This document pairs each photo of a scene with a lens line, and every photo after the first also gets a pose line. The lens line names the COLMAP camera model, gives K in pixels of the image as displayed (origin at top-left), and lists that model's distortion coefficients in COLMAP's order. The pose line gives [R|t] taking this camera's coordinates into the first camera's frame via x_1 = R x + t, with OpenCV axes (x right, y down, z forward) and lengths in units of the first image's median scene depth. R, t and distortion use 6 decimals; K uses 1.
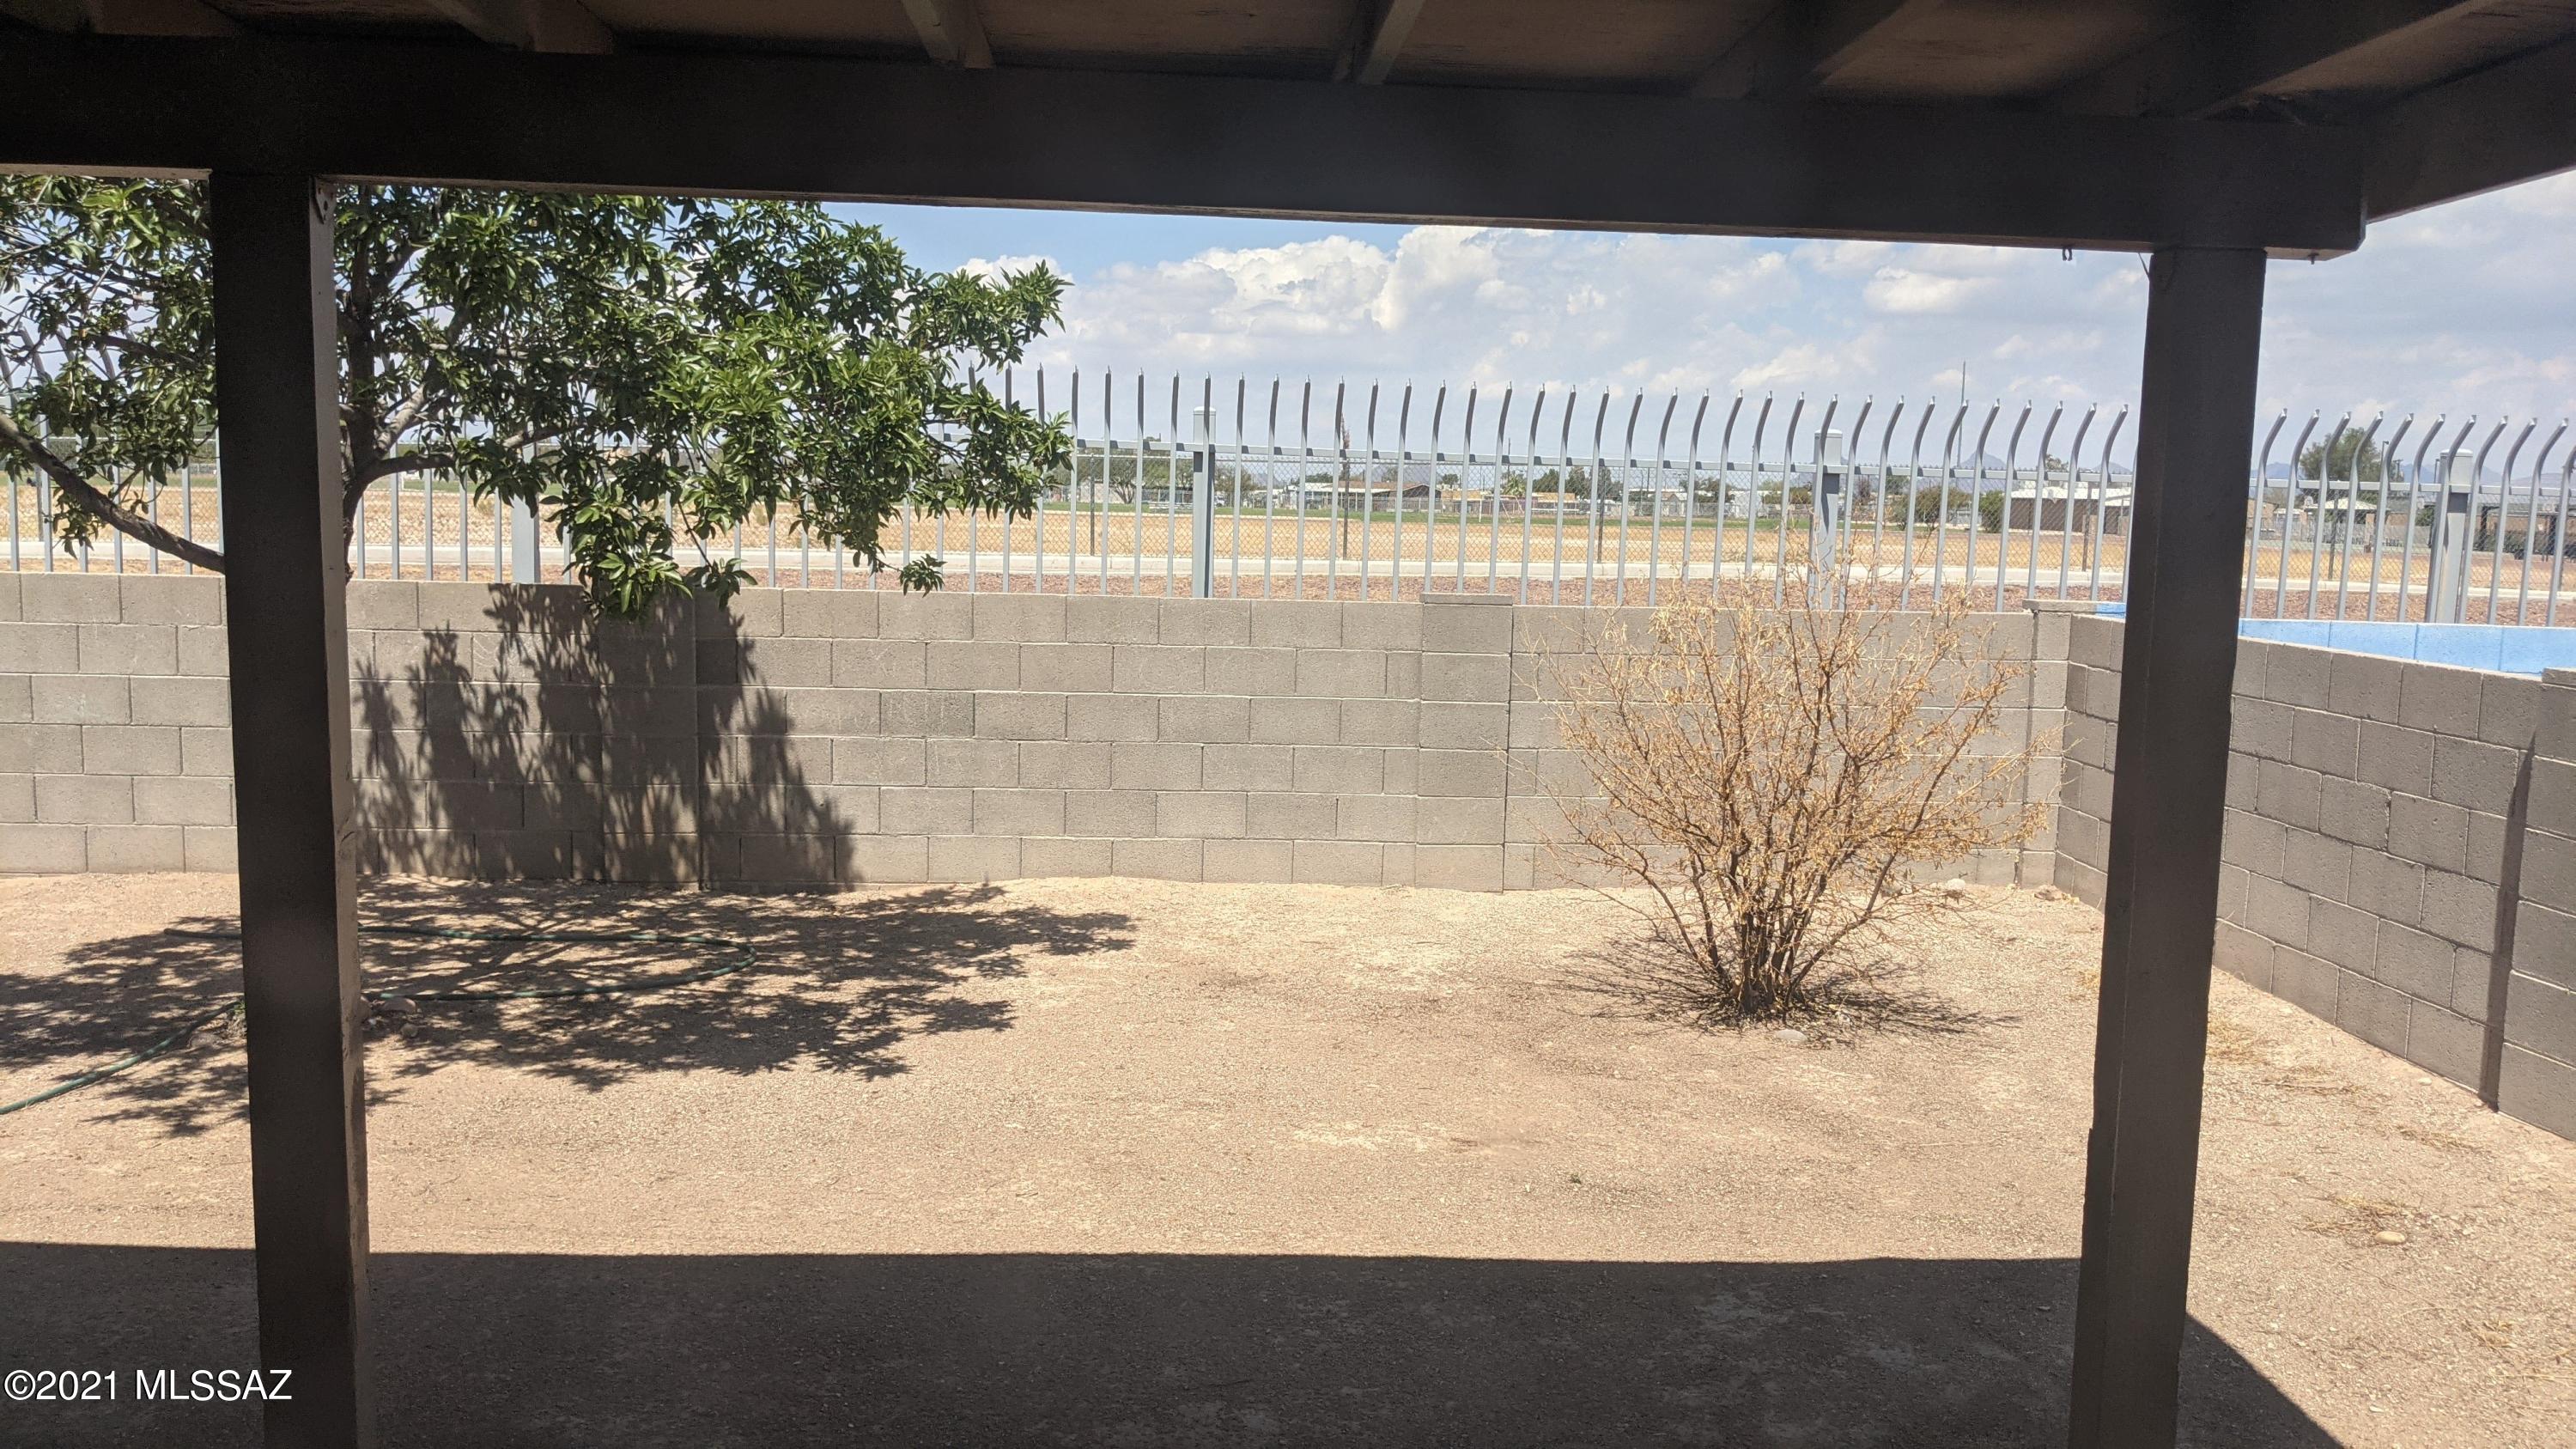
lens RADIAL K [[2034.3, 0, 1280.8], [0, 2034.3, 717.5], [0, 0, 1]] dist [0.157753, -0.176294]
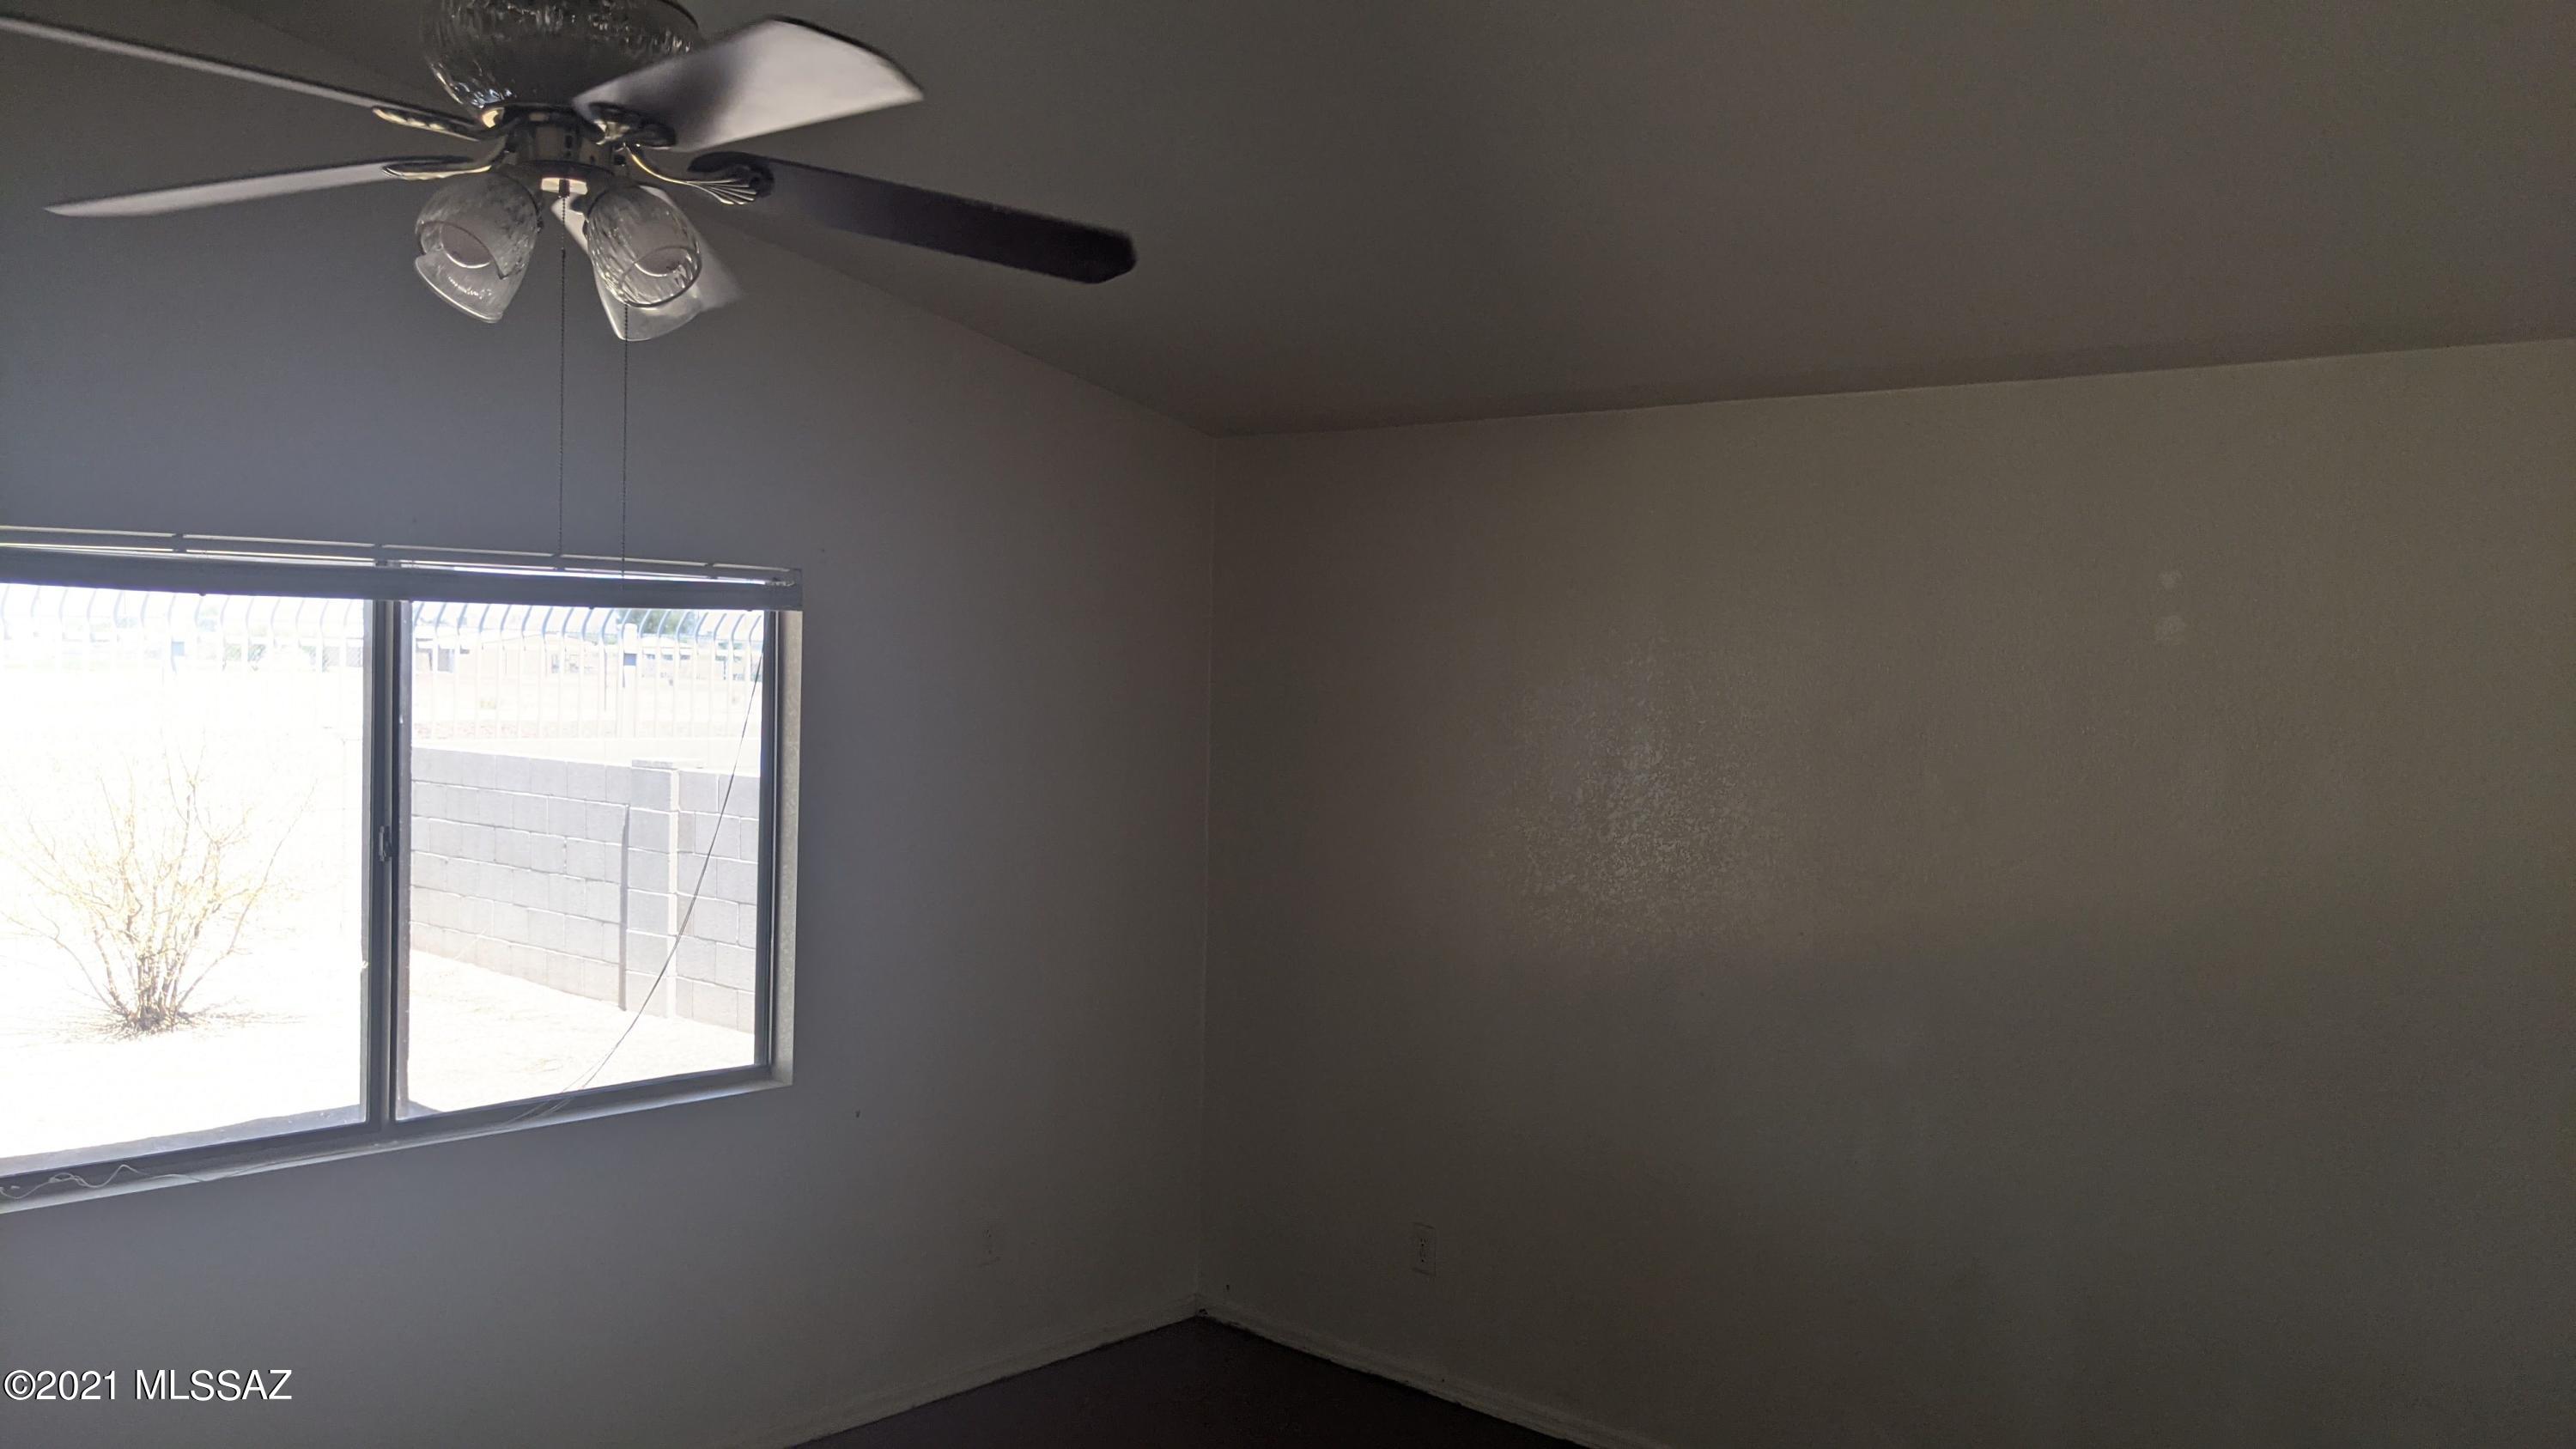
lens RADIAL K [[2034.3, 0, 1280.8], [0, 2034.3, 717.5], [0, 0, 1]] dist [0.157753, -0.176294]
pose [[0.728700, -0.037584, 0.683801, -0.189389], [0.081853, 0.996115, -0.032478, 0.040697], [-0.679924, 0.079637, 0.728946, -0.627682]]
